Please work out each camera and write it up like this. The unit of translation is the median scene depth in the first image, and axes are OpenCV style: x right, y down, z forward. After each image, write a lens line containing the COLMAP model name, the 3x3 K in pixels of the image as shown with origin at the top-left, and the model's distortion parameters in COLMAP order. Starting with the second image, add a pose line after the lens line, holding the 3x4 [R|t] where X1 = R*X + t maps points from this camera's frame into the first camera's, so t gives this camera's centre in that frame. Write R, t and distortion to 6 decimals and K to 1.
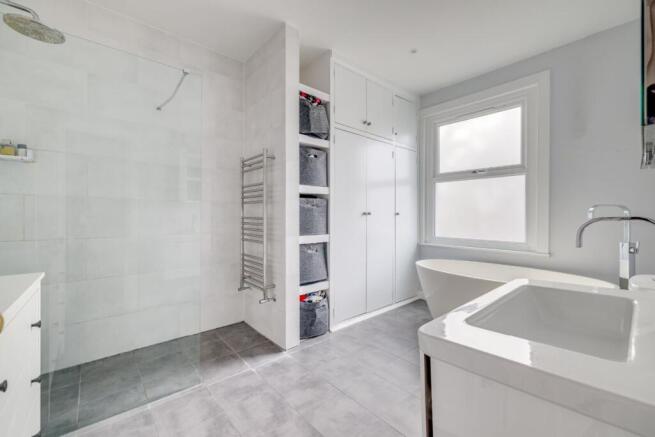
lens RADIAL K [[274.6, 0, 330.3], [0, 274.6, 214.3], [0, 0, 1]] dist [-0.001787, -0.000399]
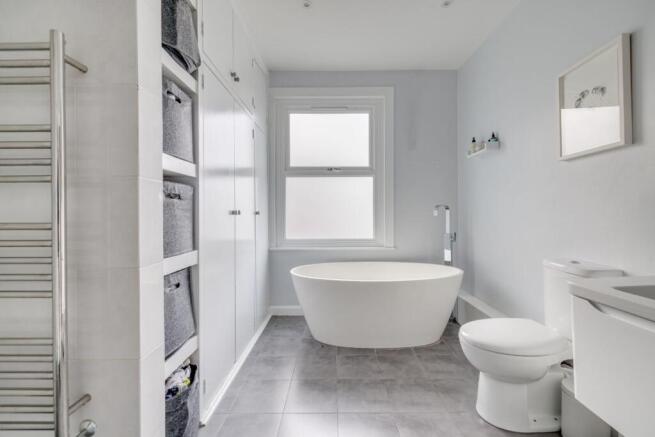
lens RADIAL K [[274.6, 0, 330.3], [0, 274.6, 214.3], [0, 0, 1]] dist [-0.001787, -0.000399]
pose [[0.664312, -0.006589, 0.747426, -0.216571], [0.003601, 0.999978, 0.005615, -0.001663], [-0.747446, -0.001038, 0.664321, 0.394227]]
